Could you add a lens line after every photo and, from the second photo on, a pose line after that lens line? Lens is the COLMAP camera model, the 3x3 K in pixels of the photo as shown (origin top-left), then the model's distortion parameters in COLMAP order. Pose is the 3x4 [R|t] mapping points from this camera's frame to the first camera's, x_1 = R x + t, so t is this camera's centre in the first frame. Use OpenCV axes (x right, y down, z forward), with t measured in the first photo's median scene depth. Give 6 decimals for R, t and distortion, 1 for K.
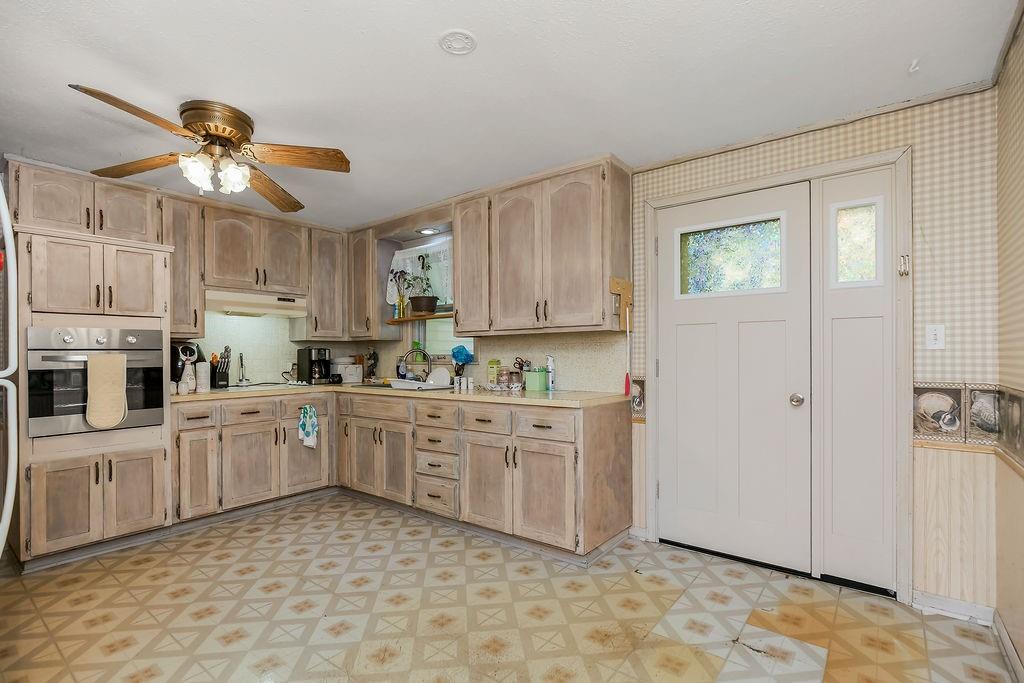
lens RADIAL K [[476.2, 0, 512.8], [0, 476.2, 355.3], [0, 0, 1]] dist [0.000398, 0.000456]
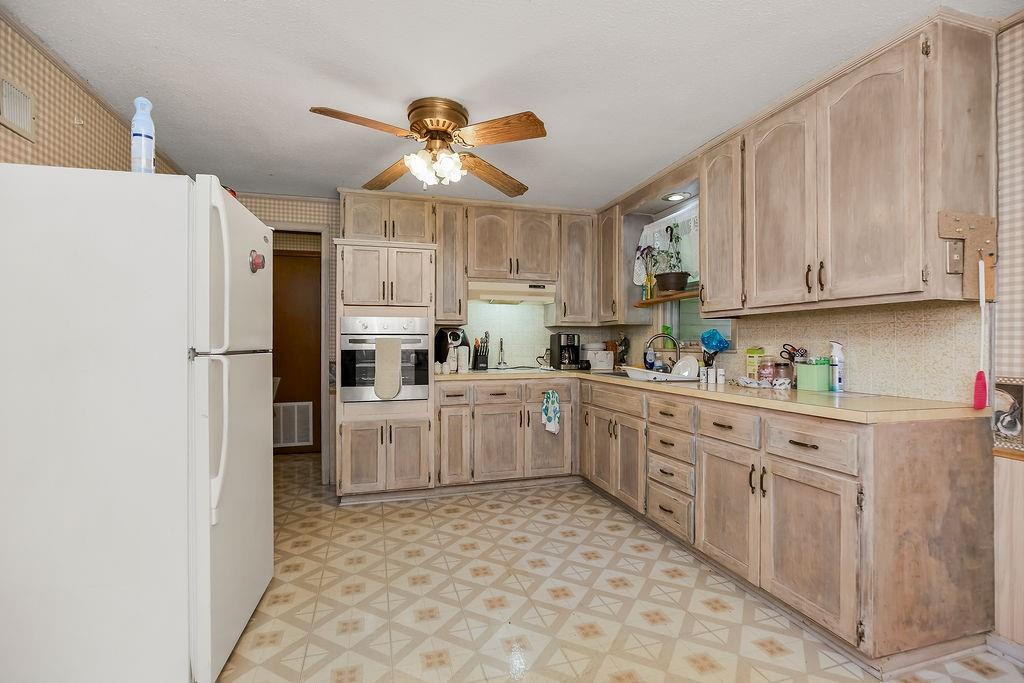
lens RADIAL K [[475.5, 0, 512.0], [0, 475.5, 341.5], [0, 0, 1]] dist [-0.002038, 0.000457]
pose [[0.823967, 0.005701, -0.566609, 0.082406], [-0.007459, 0.999972, -0.000785, 0.004422], [0.566589, 0.004874, 0.823986, 0.160920]]
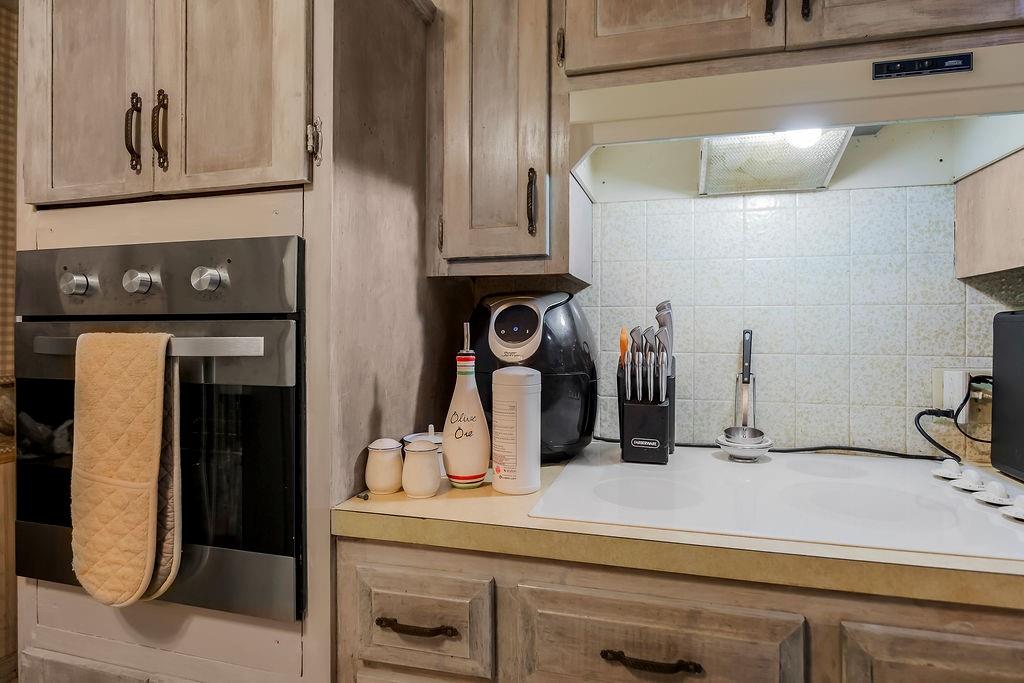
lens RADIAL K [[546.0, 0, 512.0], [0, 546.0, 341.5], [0, 0, 1]] dist [-0.001460, -0.000288]
pose [[0.397388, 0.005066, -0.917637, -0.431989], [-0.003069, 0.999987, 0.004191, 0.001209], [0.917646, 0.001151, 0.397398, 0.975582]]
